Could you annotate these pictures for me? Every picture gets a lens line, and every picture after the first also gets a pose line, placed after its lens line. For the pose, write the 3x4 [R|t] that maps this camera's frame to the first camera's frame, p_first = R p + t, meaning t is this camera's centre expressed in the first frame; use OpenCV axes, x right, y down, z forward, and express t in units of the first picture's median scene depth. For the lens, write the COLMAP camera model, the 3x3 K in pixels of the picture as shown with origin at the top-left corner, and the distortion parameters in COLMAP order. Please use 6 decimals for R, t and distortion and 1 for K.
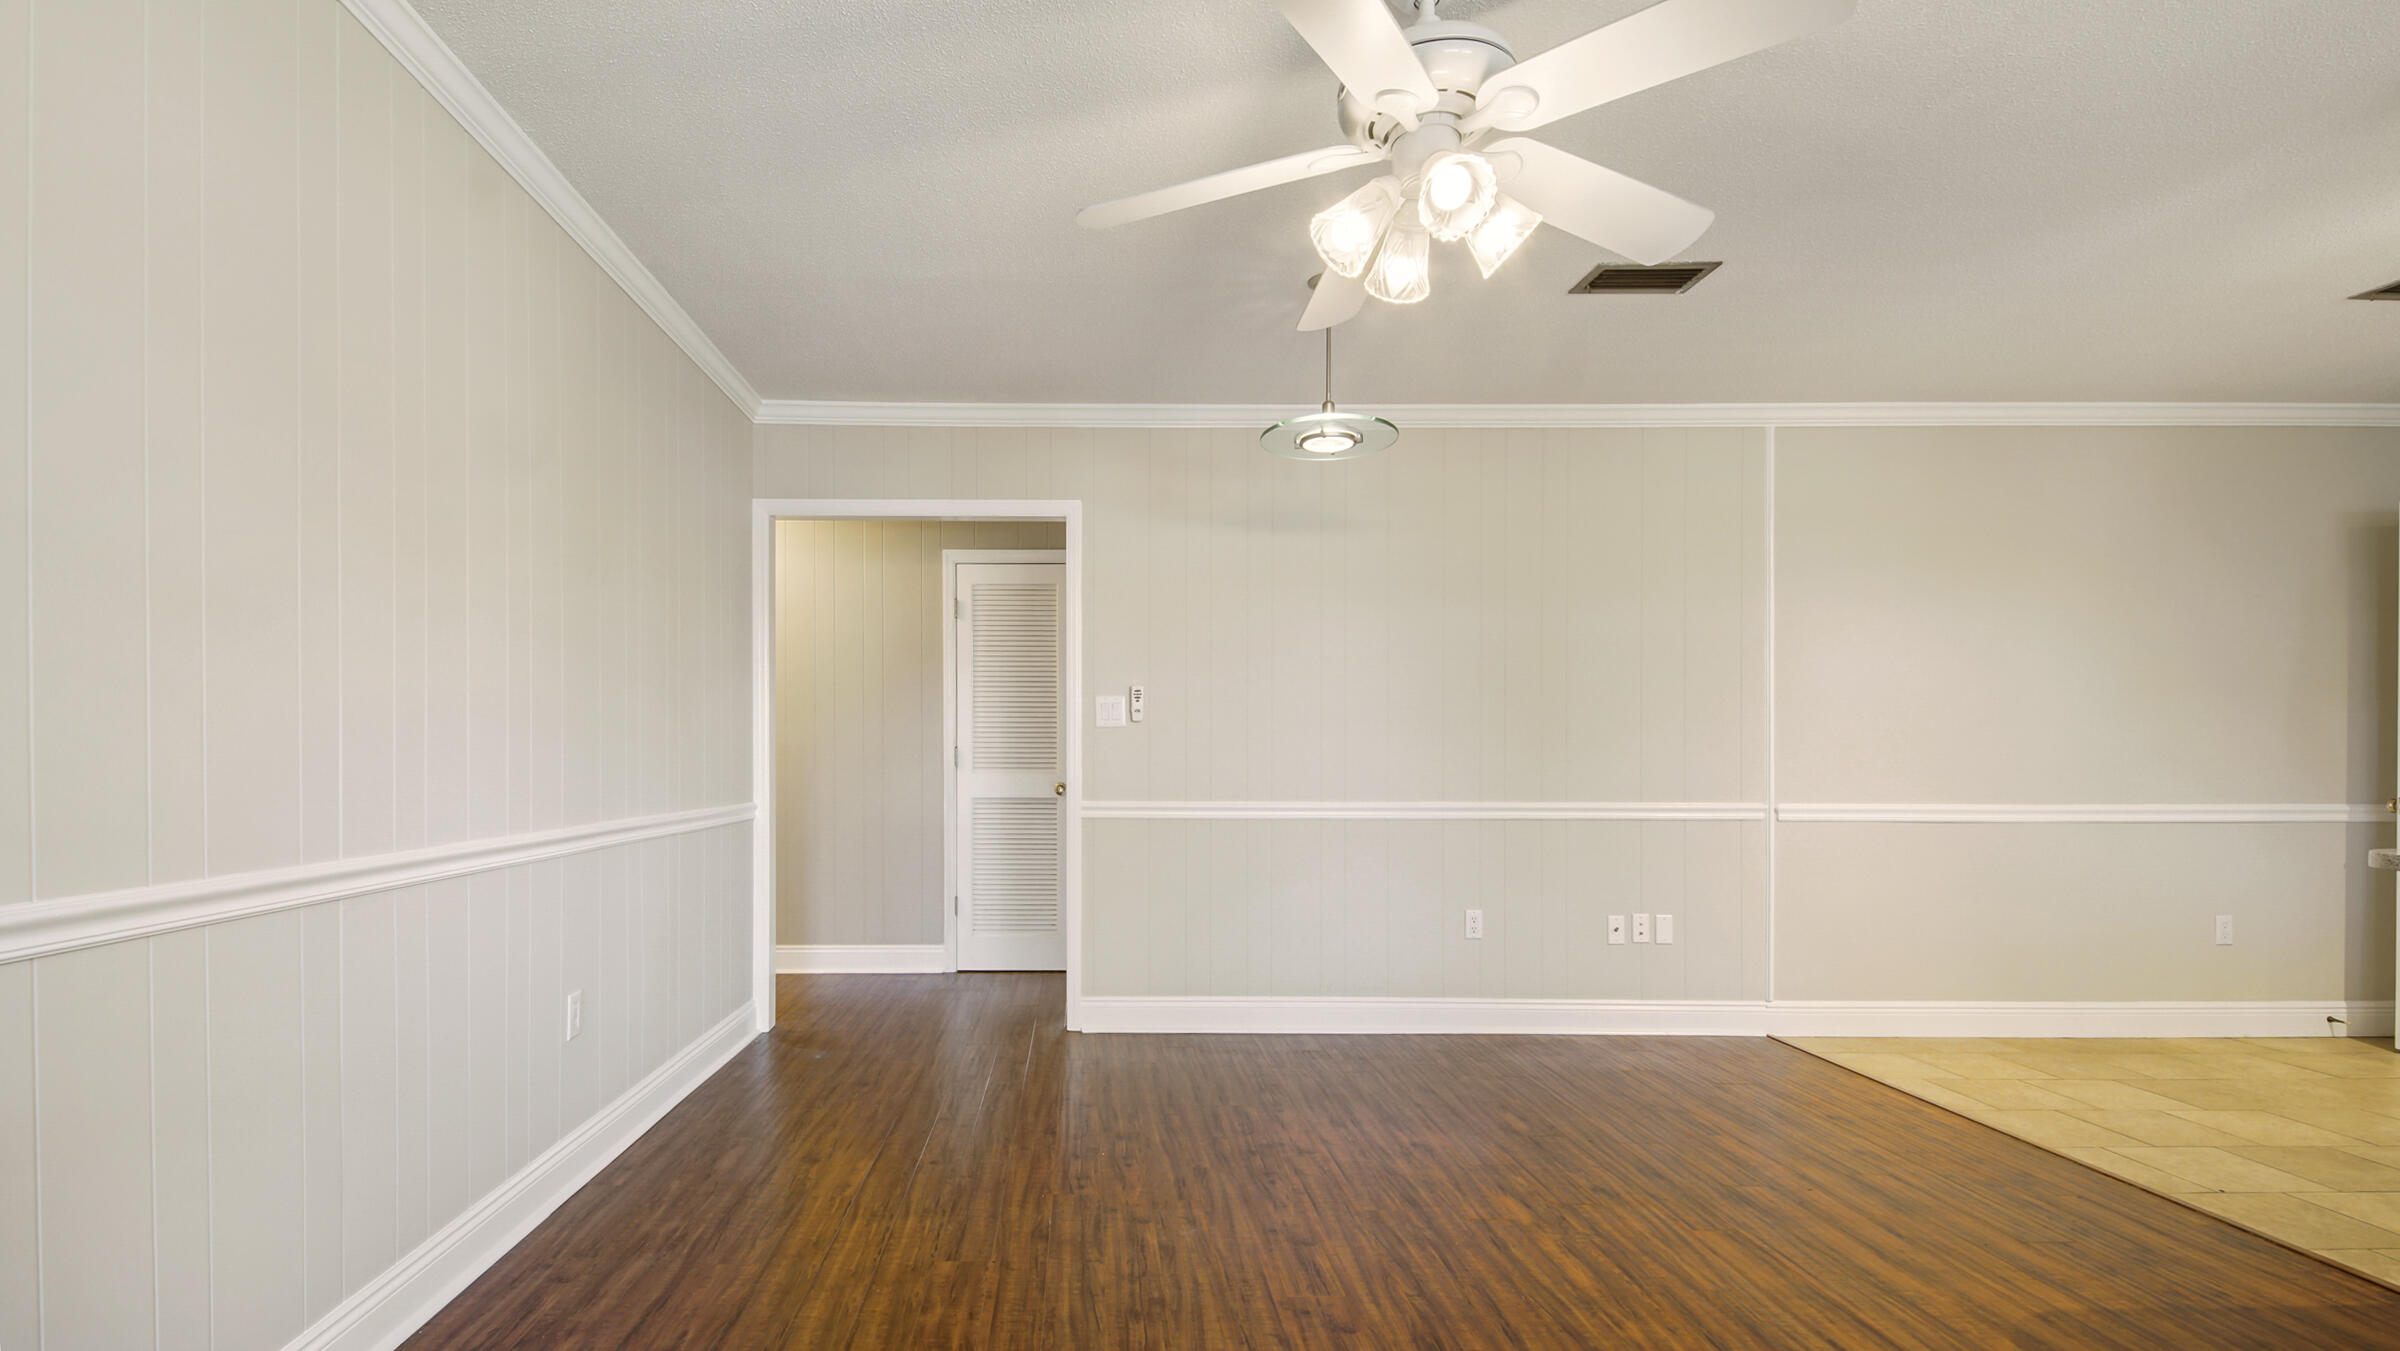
lens RADIAL K [[1074.9, 0, 1193.8], [0, 1074.9, 740.4], [0, 0, 1]] dist [0.001966, -0.001332]
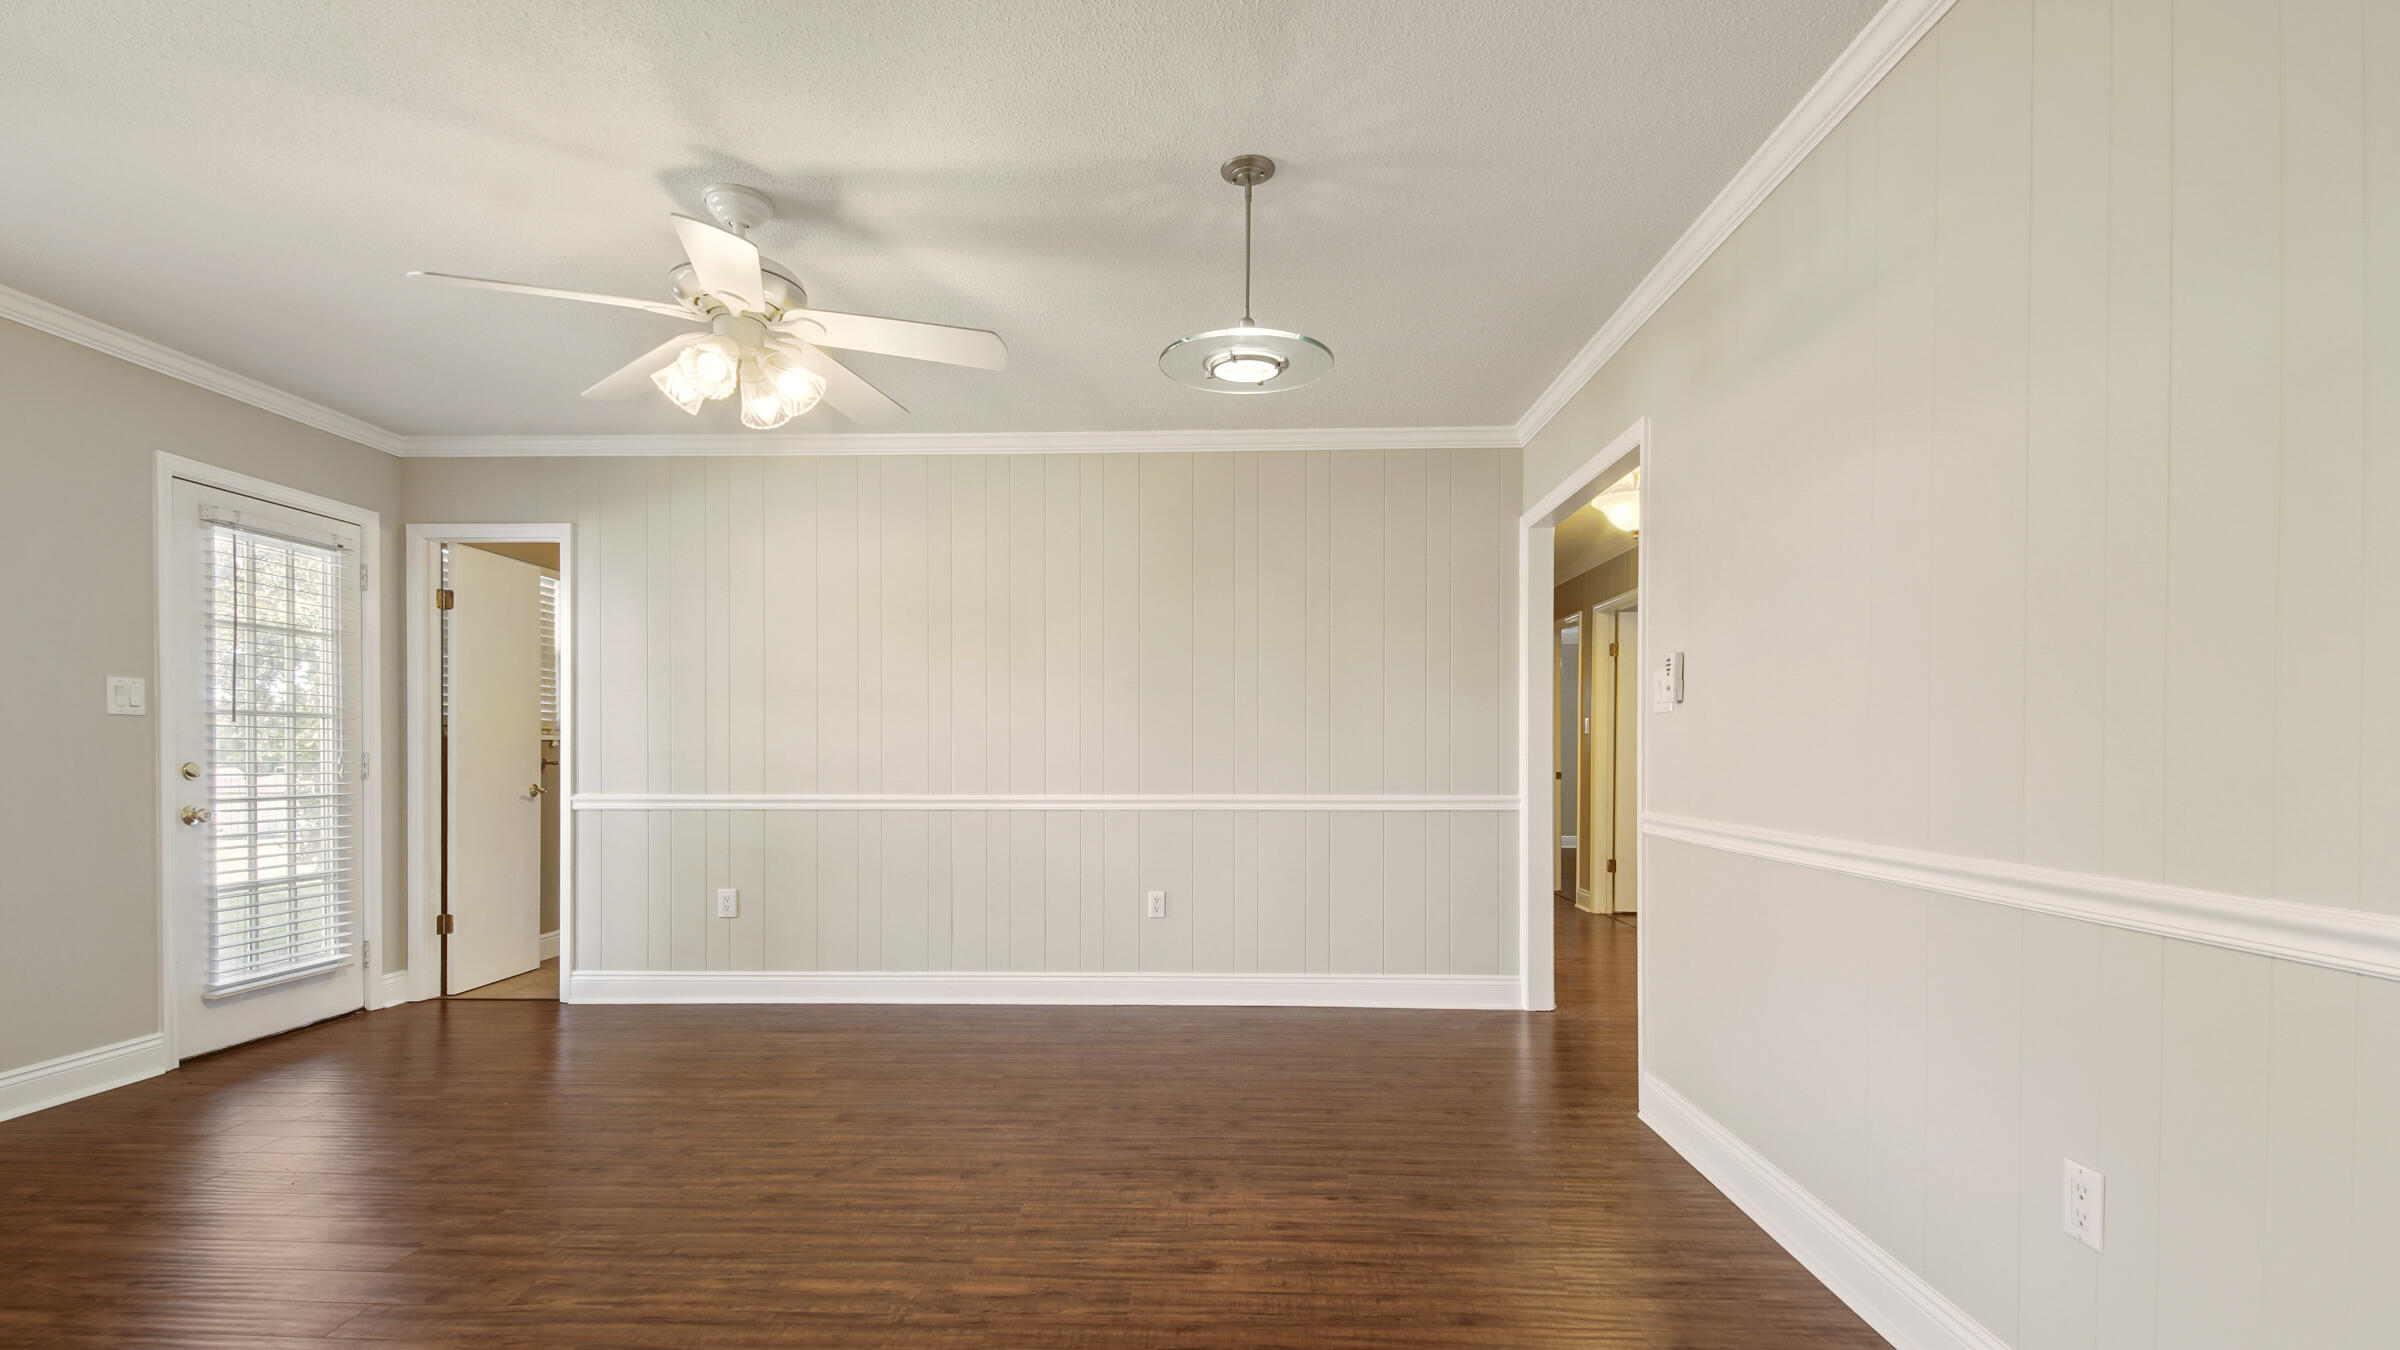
lens RADIAL K [[1051.8, 0, 1178.3], [0, 1051.8, 747.5], [0, 0, 1]] dist [-0.000296, -0.000032]
pose [[-0.091476, -0.007857, -0.995776, 1.028876], [0.011527, 0.999894, -0.008949, 0.020354], [0.995741, -0.012297, -0.091376, 1.138556]]
